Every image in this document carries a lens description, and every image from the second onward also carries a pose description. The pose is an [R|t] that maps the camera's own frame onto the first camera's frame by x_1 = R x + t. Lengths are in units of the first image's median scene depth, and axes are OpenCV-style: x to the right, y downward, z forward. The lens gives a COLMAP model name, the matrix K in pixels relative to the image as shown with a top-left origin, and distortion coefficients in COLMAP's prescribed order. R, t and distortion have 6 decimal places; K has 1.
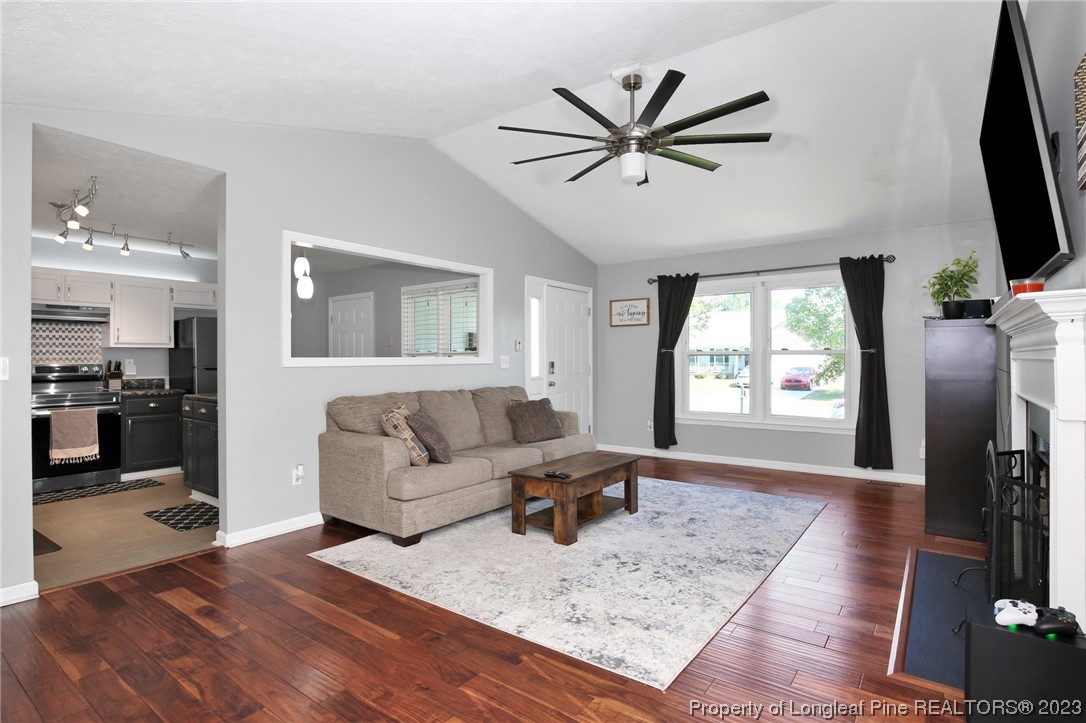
lens RADIAL K [[552.4, 0, 538.2], [0, 552.4, 356.9], [0, 0, 1]] dist [-0.019742, 0.001489]
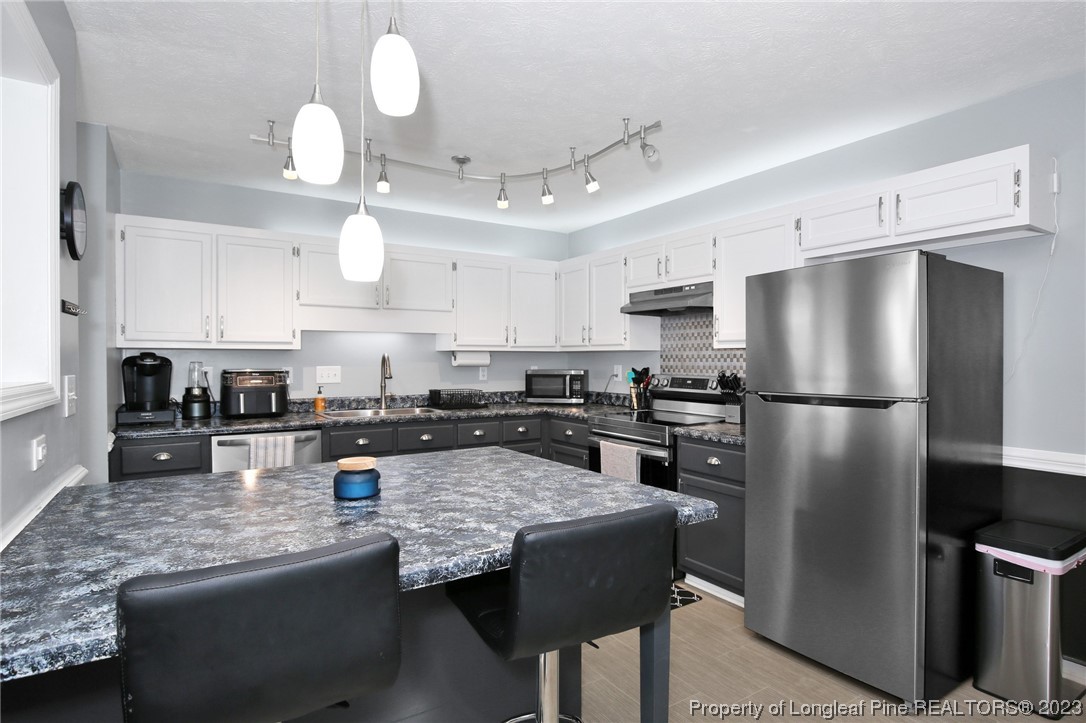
lens RADIAL K [[566.6, 0, 543.0], [0, 566.6, 361.5], [0, 0, 1]] dist [-0.017797, 0.000311]
pose [[-0.355973, 0.009296, -0.934450, -0.166252], [0.005313, 0.999954, 0.007924, -0.010868], [0.934481, -0.002144, -0.356006, 1.125004]]
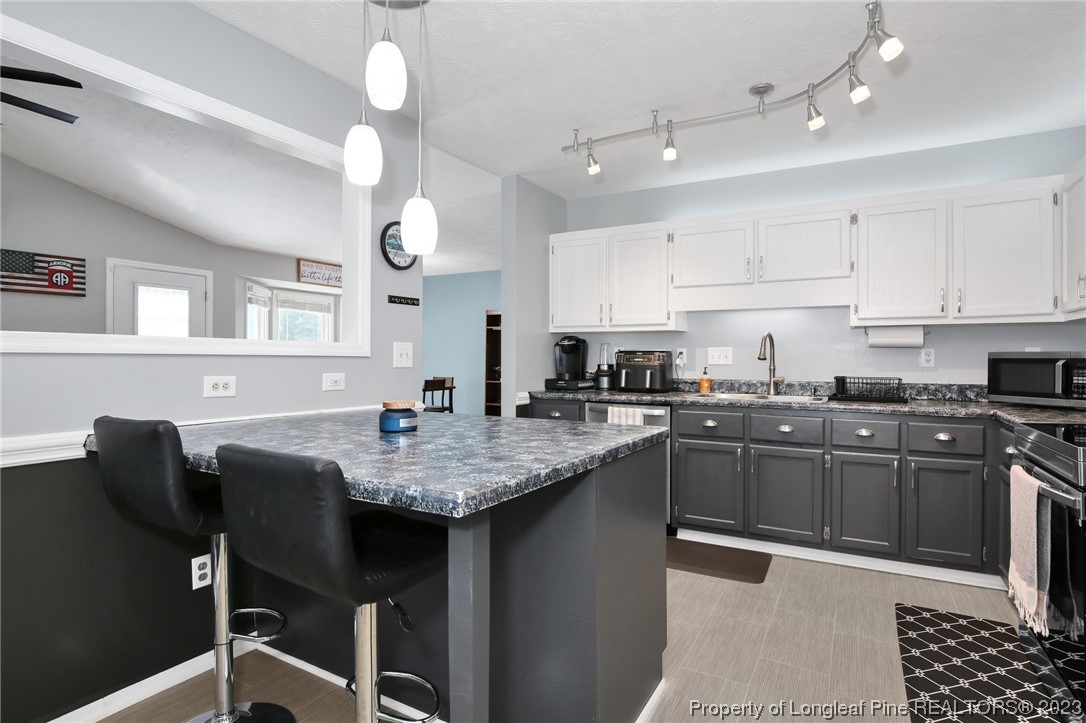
lens RADIAL K [[559.1, 0, 542.3], [0, 559.1, 352.6], [0, 0, 1]] dist [-0.031720, 0.000502]
pose [[-0.992809, 0.000559, -0.119710, -0.462267], [0.002002, 0.999927, -0.011936, 0.016030], [0.119695, -0.012090, -0.992737, 1.294753]]
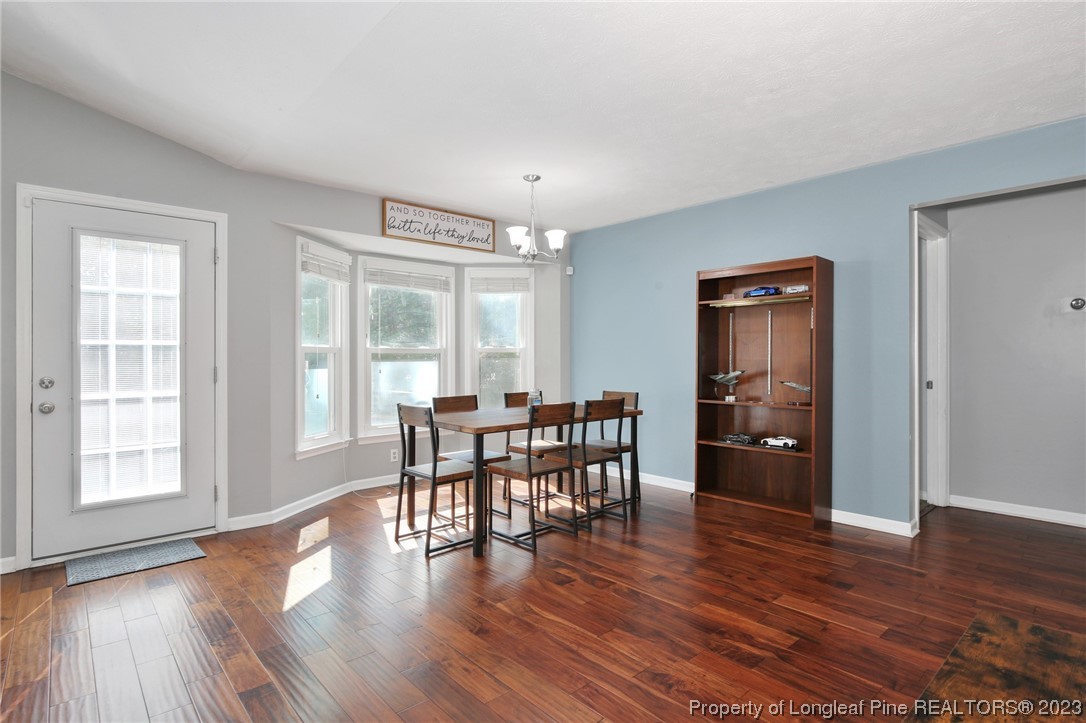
lens RADIAL K [[555.7, 0, 541.5], [0, 555.7, 356.0], [0, 0, 1]] dist [-0.022266, 0.001312]
pose [[-0.980235, 0.007312, 0.197700, -0.427979], [0.006139, 0.999960, -0.006547, 0.012830], [-0.197740, -0.005204, -0.980241, 0.633004]]
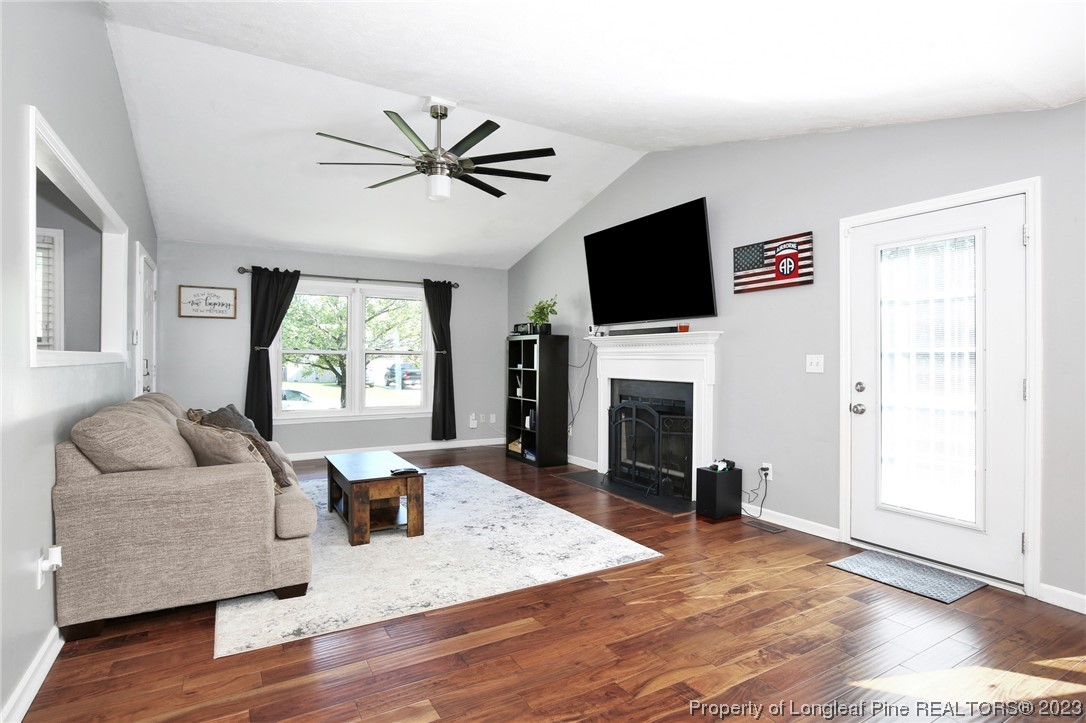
lens RADIAL K [[555.7, 0, 541.5], [0, 555.7, 356.0], [0, 0, 1]] dist [-0.022266, 0.001312]
pose [[0.392009, 0.008887, 0.919919, -0.562104], [-0.008891, 0.999943, -0.005871, 0.003976], [-0.919919, -0.005878, 0.392065, 0.256935]]
